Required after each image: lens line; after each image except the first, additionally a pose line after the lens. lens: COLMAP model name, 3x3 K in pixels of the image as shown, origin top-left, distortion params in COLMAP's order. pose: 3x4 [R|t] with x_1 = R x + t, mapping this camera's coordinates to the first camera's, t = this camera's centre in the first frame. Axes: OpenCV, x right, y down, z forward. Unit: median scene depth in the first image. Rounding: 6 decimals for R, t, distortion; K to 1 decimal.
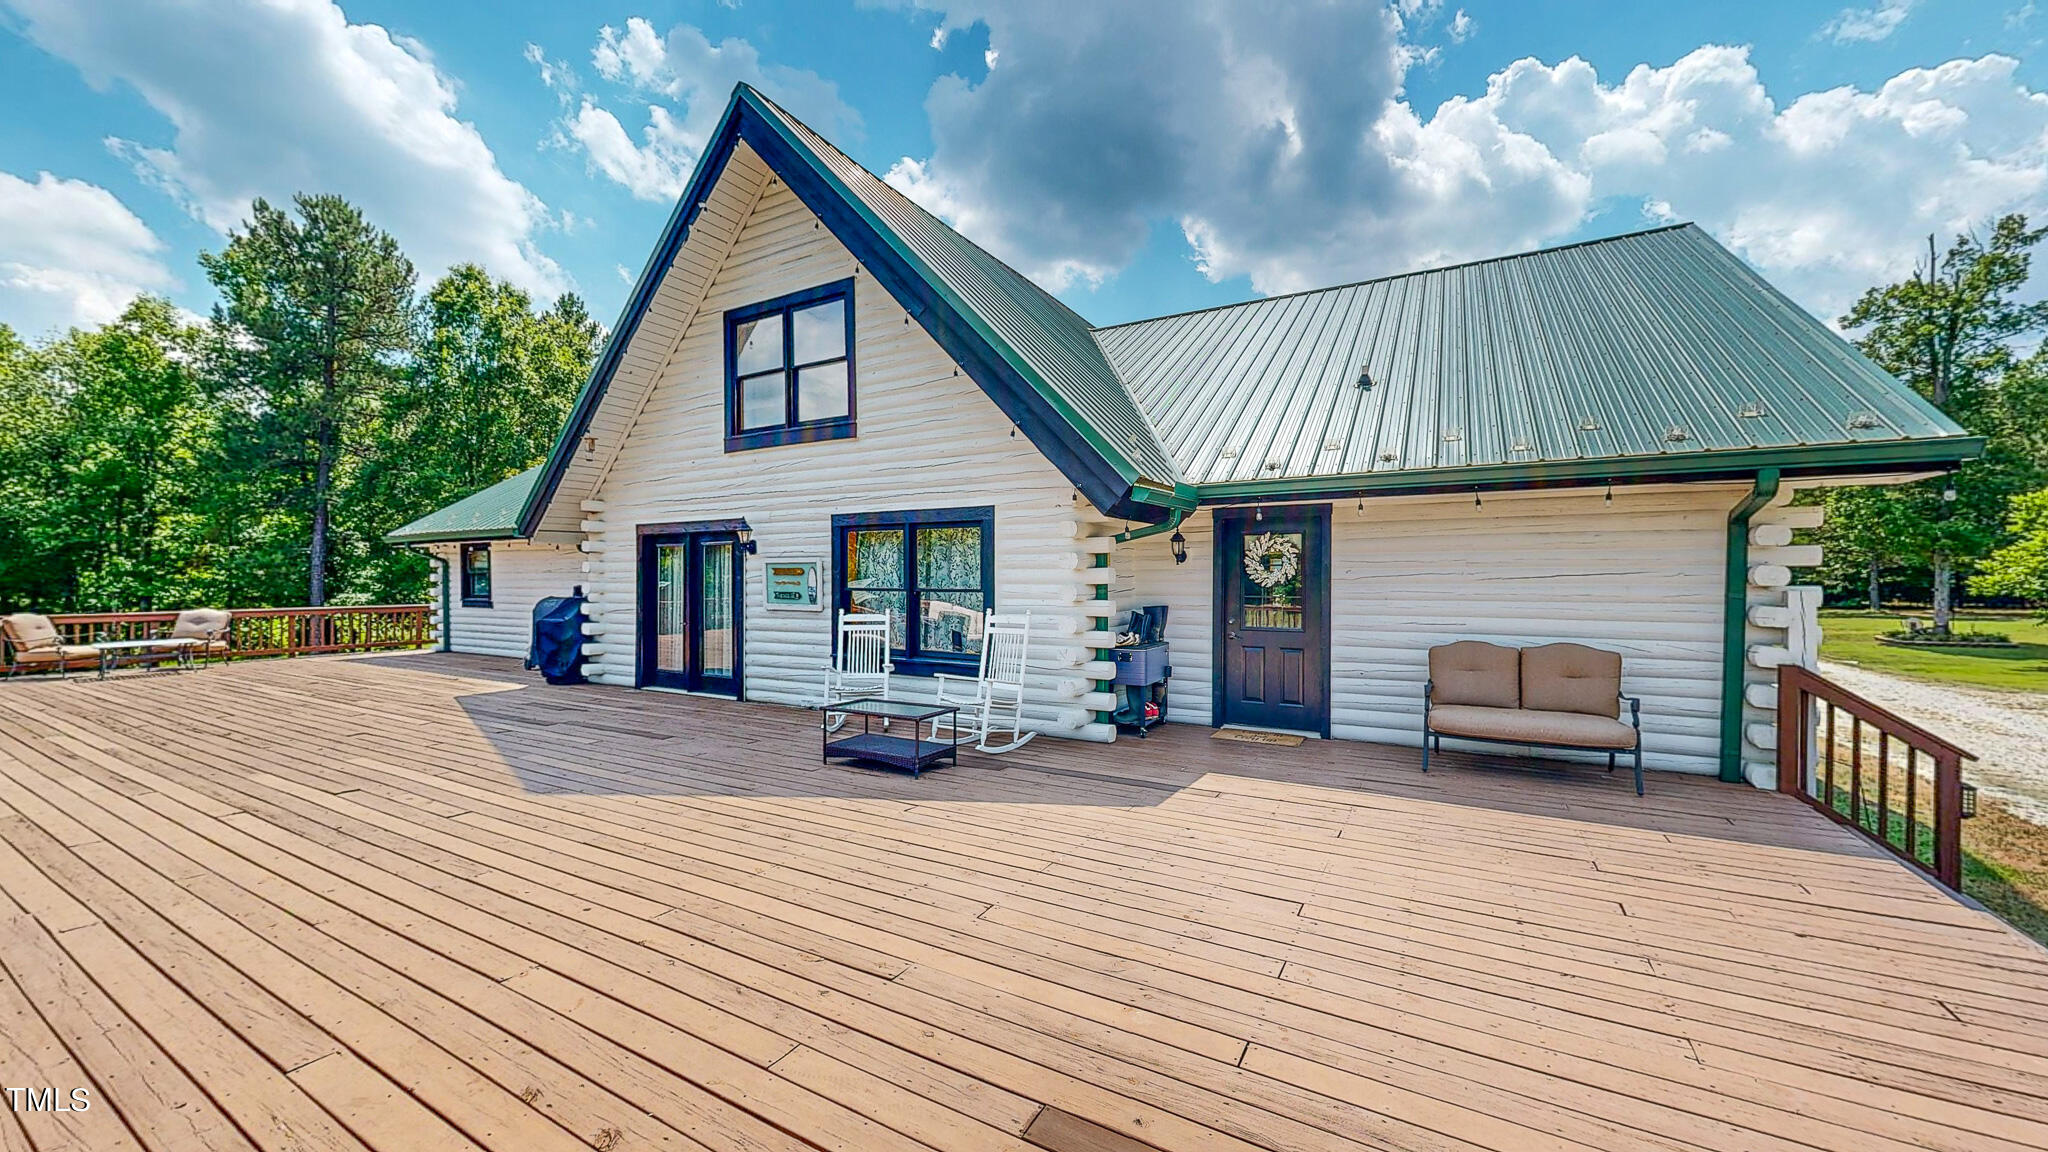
lens RADIAL K [[754.0, 0, 1024.2], [0, 754.0, 580.4], [0, 0, 1]] dist [-0.000533, -0.000220]
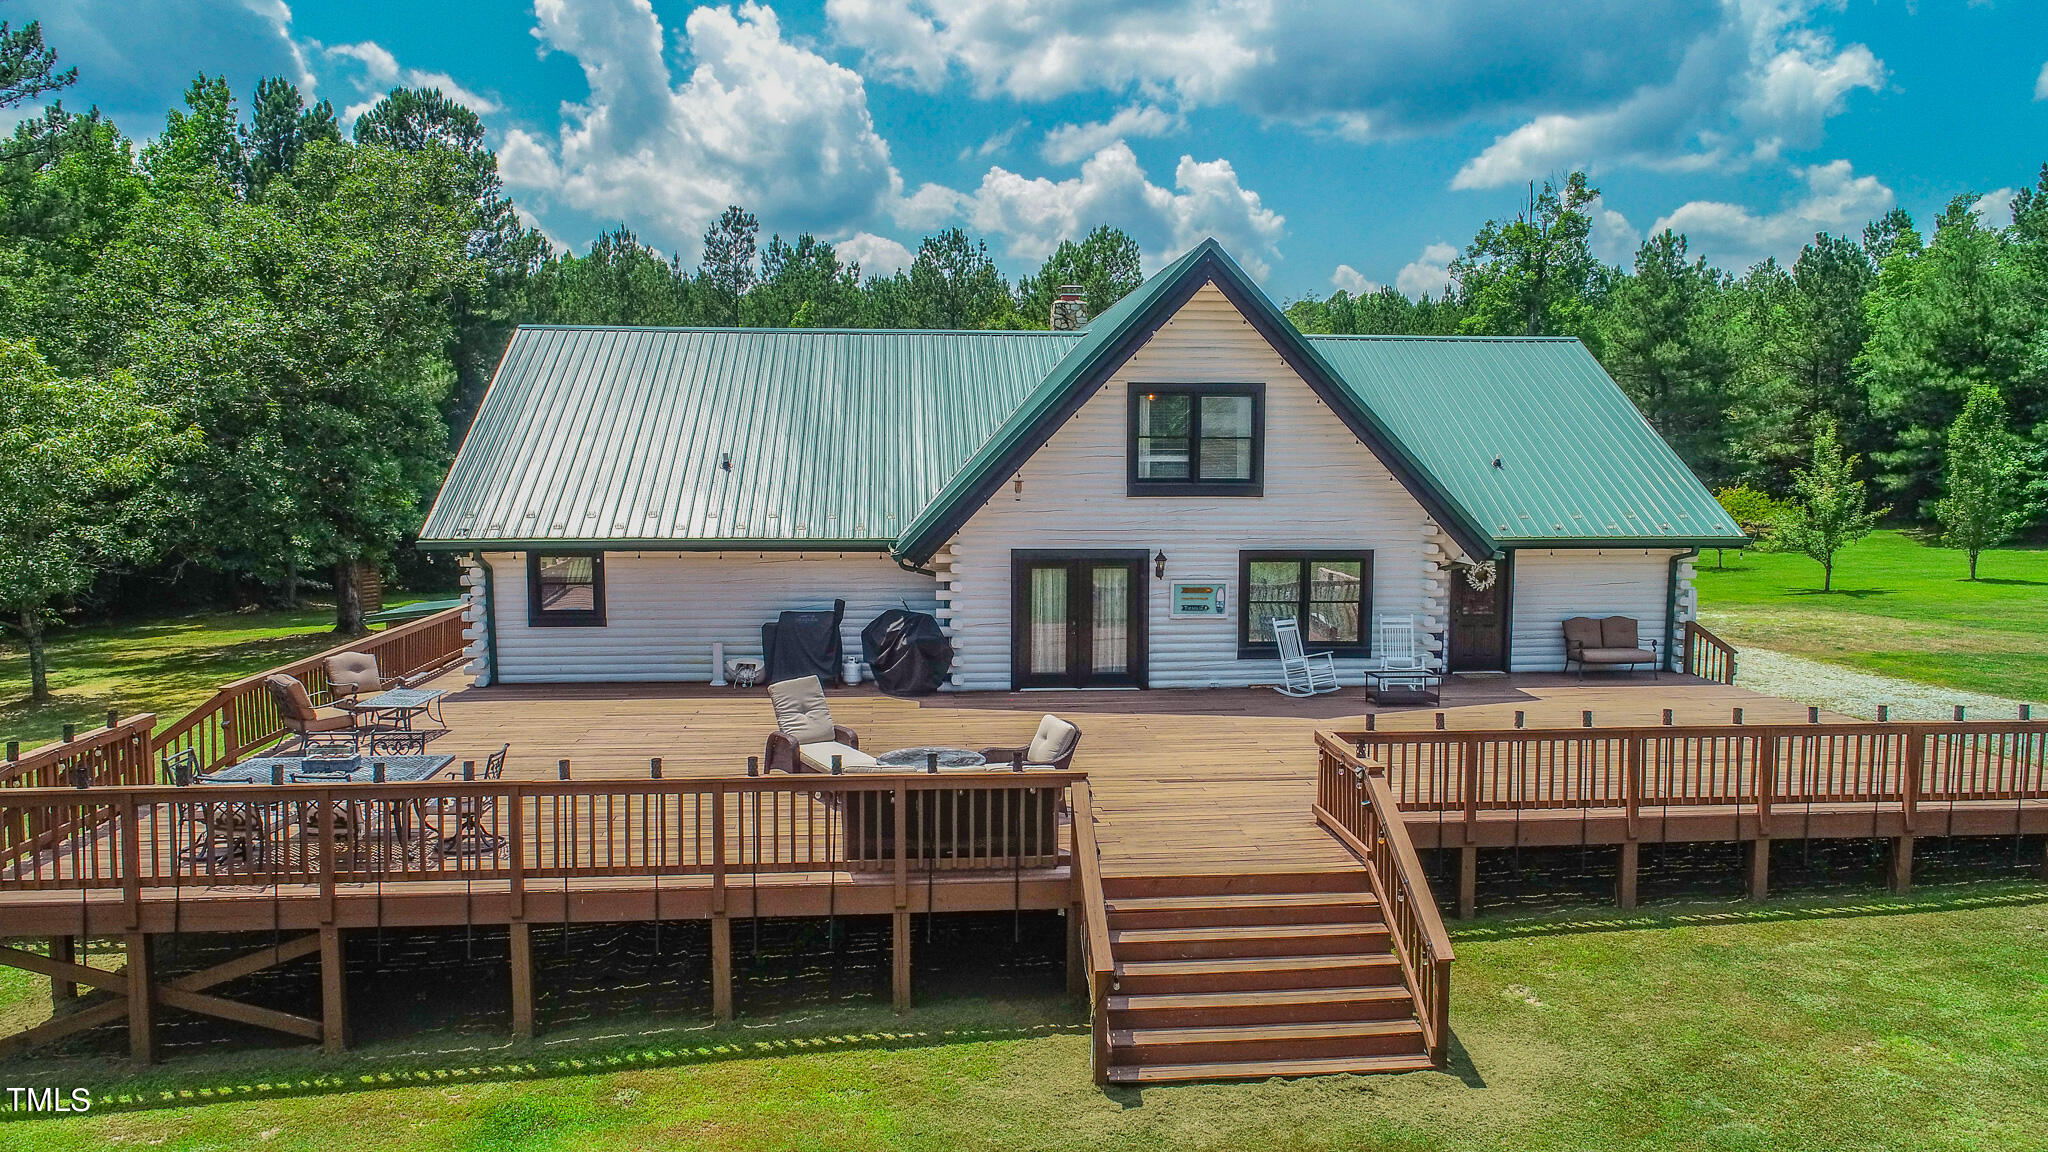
lens RADIAL K [[1376.2, 0, 1029.5], [0, 1376.2, 569.7], [0, 0, 1]] dist [-0.007253, 0.005221]
pose [[0.822240, -0.042585, 0.567545, -2.028779], [0.000176, 0.997216, 0.074569, -0.239965], [-0.569140, -0.061214, 0.819959, -0.881266]]
